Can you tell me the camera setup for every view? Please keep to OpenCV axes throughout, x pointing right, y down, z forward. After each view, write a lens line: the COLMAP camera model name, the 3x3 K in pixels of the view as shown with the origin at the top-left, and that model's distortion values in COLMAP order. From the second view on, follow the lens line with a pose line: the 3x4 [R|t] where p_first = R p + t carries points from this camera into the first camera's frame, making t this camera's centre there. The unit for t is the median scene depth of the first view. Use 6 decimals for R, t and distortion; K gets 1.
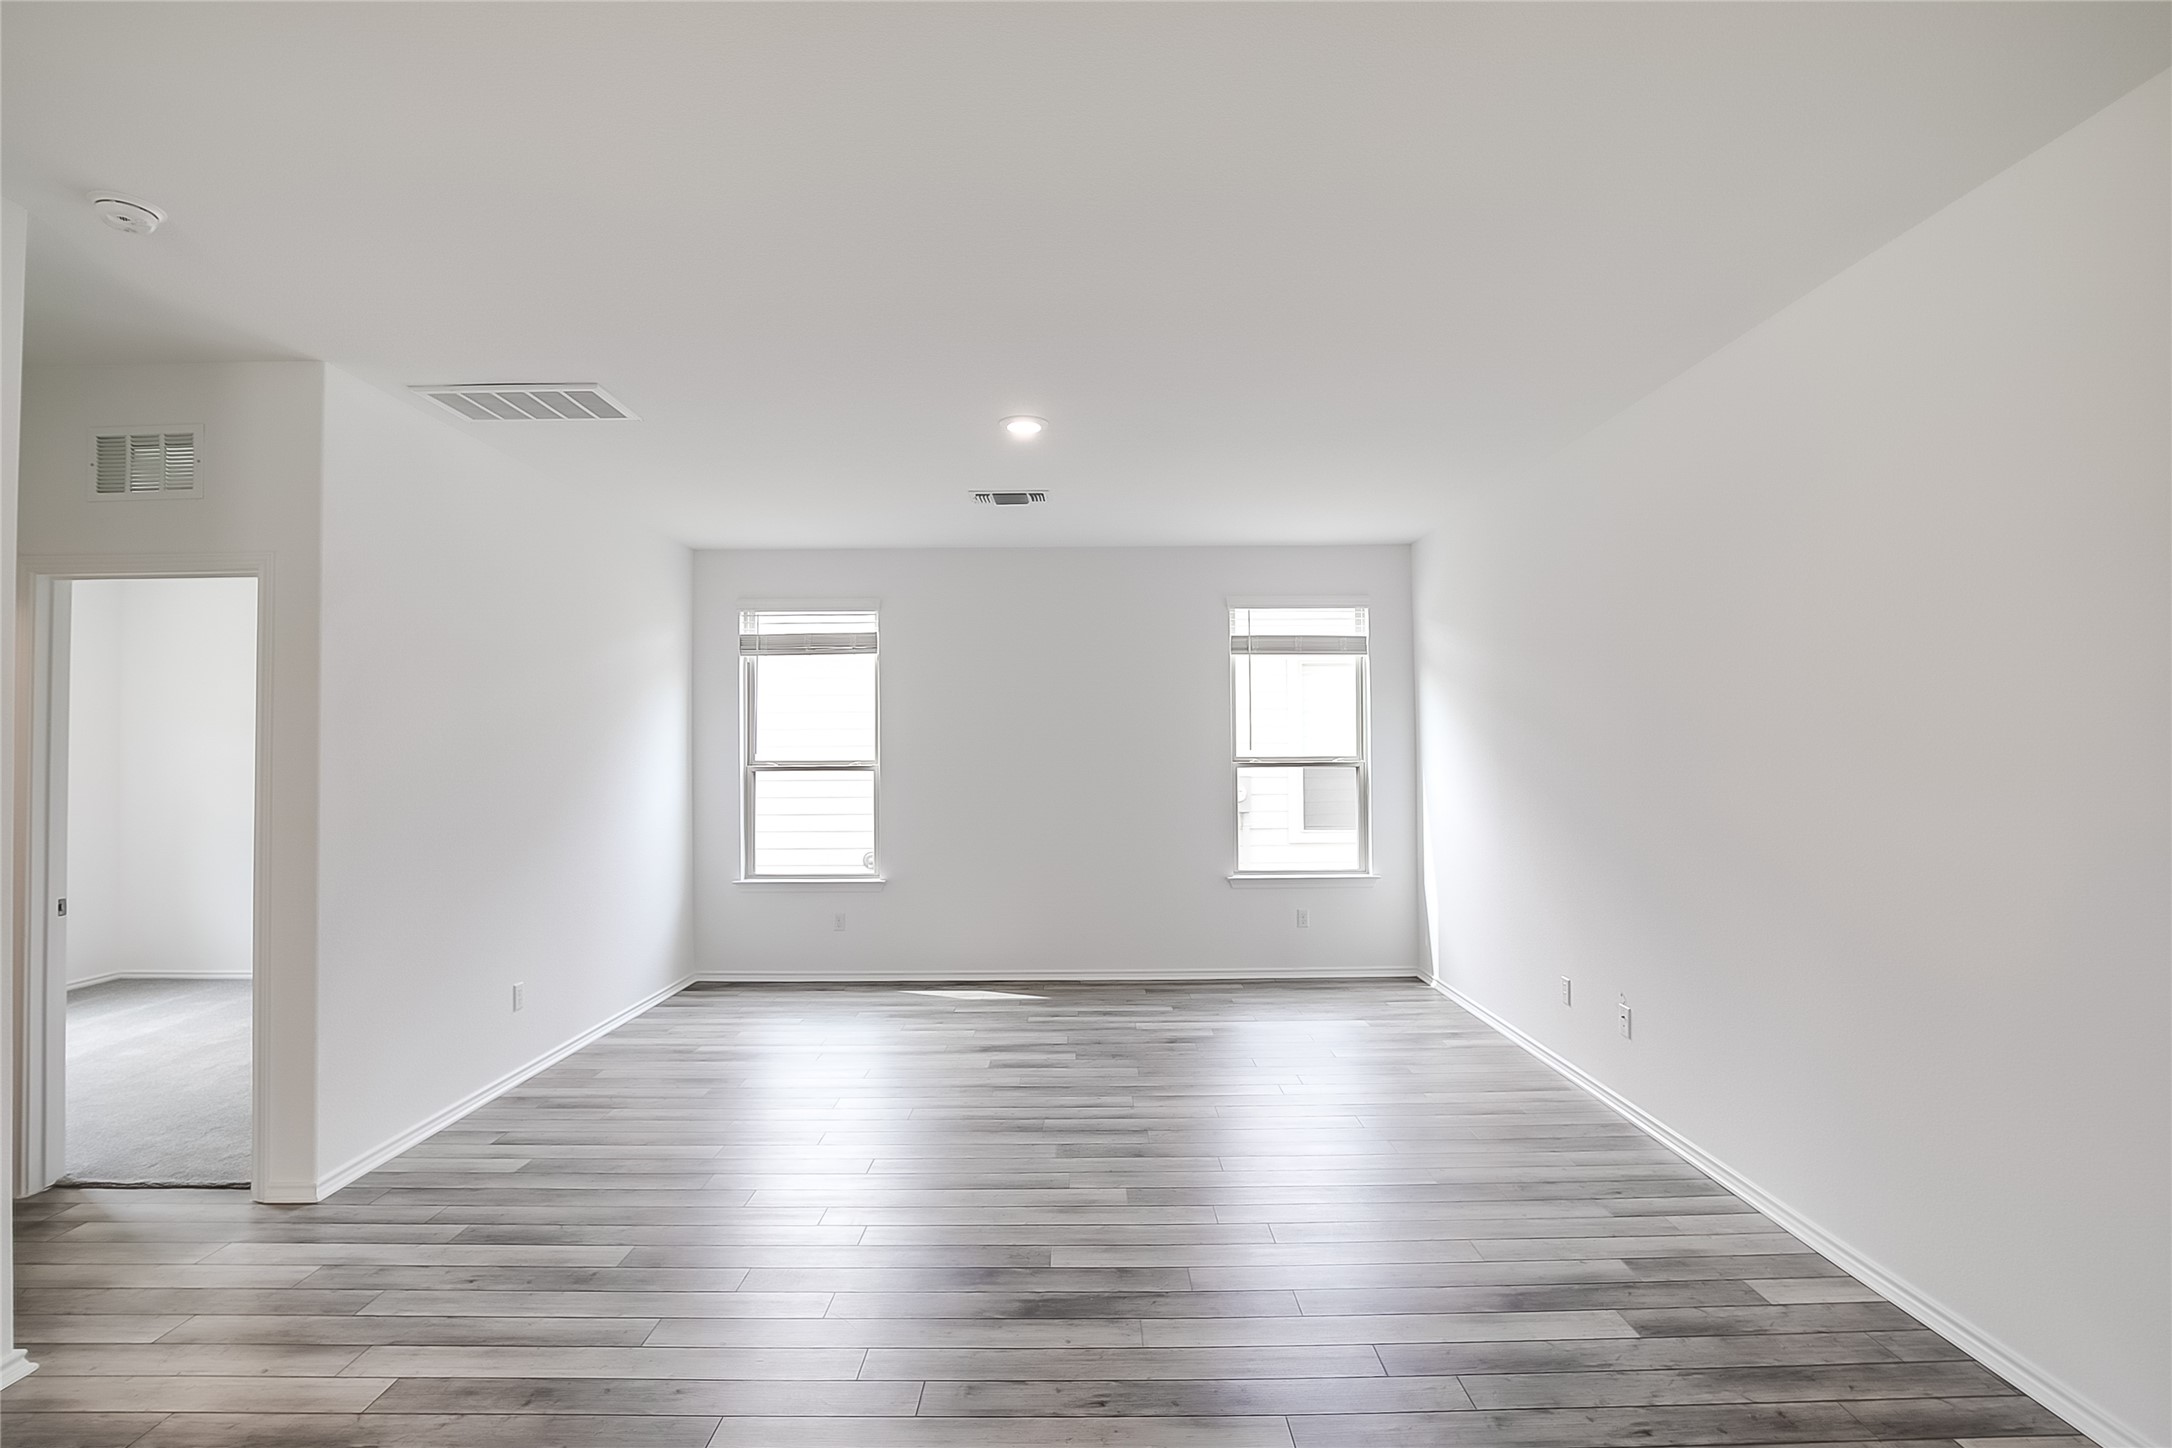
lens RADIAL K [[1010.0, 0, 1093.8], [0, 1010.0, 727.7], [0, 0, 1]] dist [-0.038434, 0.009127]
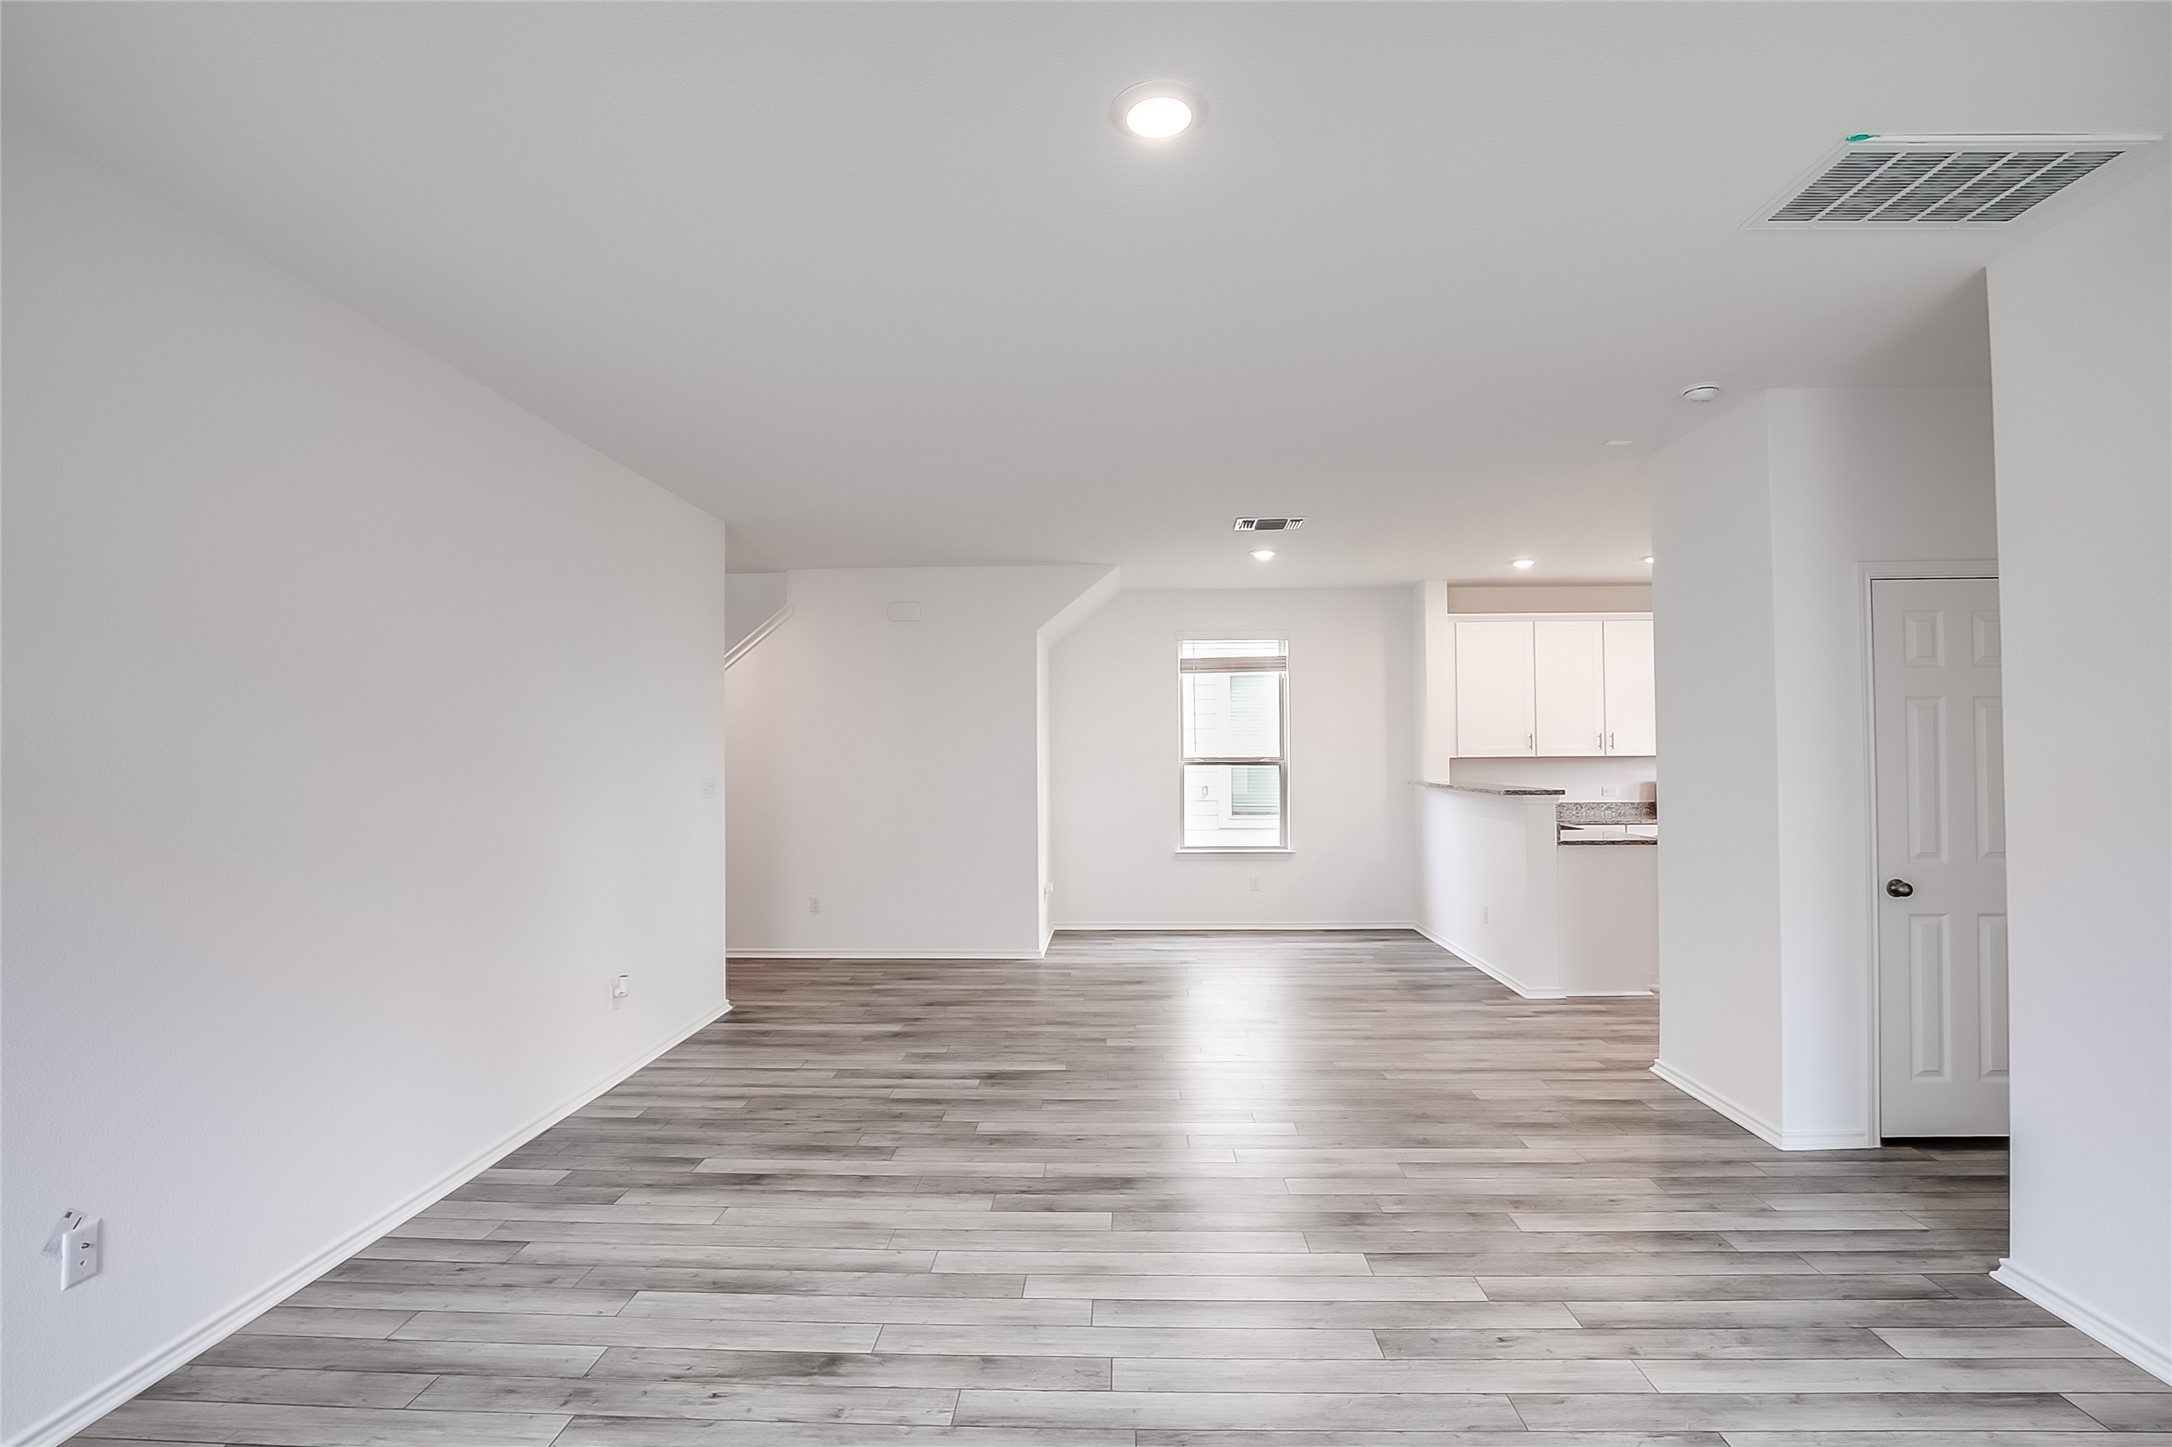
lens RADIAL K [[1002.2, 0, 1087.8], [0, 1002.2, 729.8], [0, 0, 1]] dist [-0.036830, 0.007637]
pose [[-0.998920, 0.015109, 0.043949, -0.061810], [0.013097, 0.998869, -0.045715, 0.043274], [-0.044590, -0.045090, -0.997987, 1.824612]]
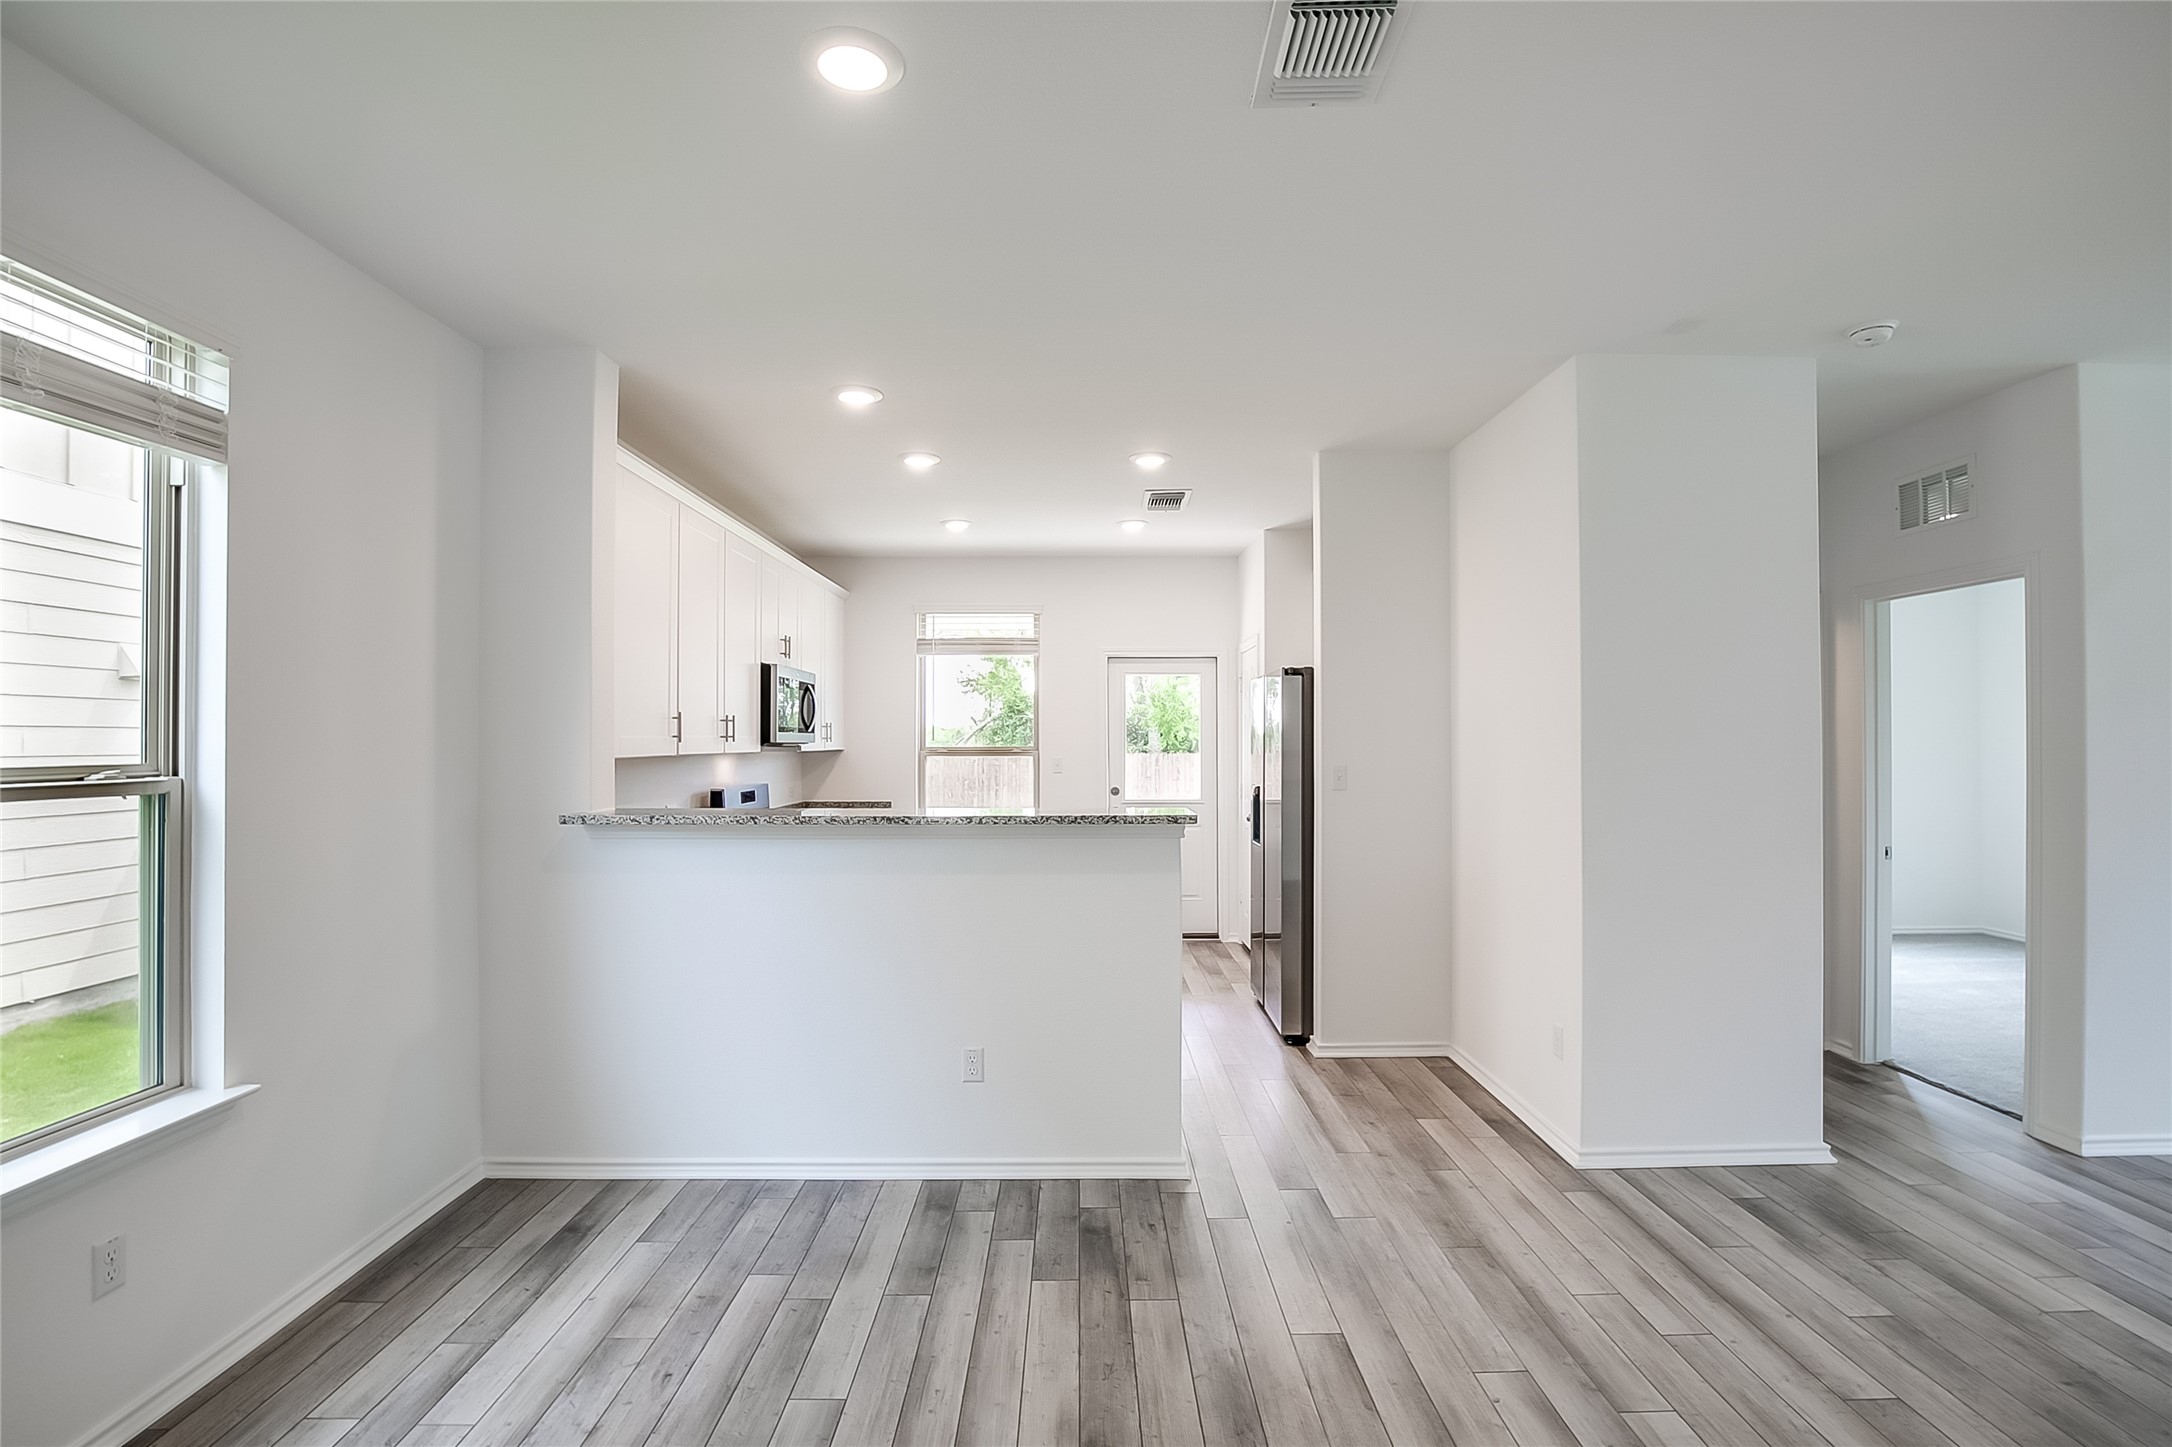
lens RADIAL K [[1002.2, 0, 1087.8], [0, 1002.2, 729.8], [0, 0, 1]] dist [-0.036830, 0.007637]
pose [[0.006314, -0.003285, -0.999975, 0.245517], [0.023475, 0.999720, -0.003136, -0.001642], [0.999704, -0.023454, 0.006390, -0.070803]]
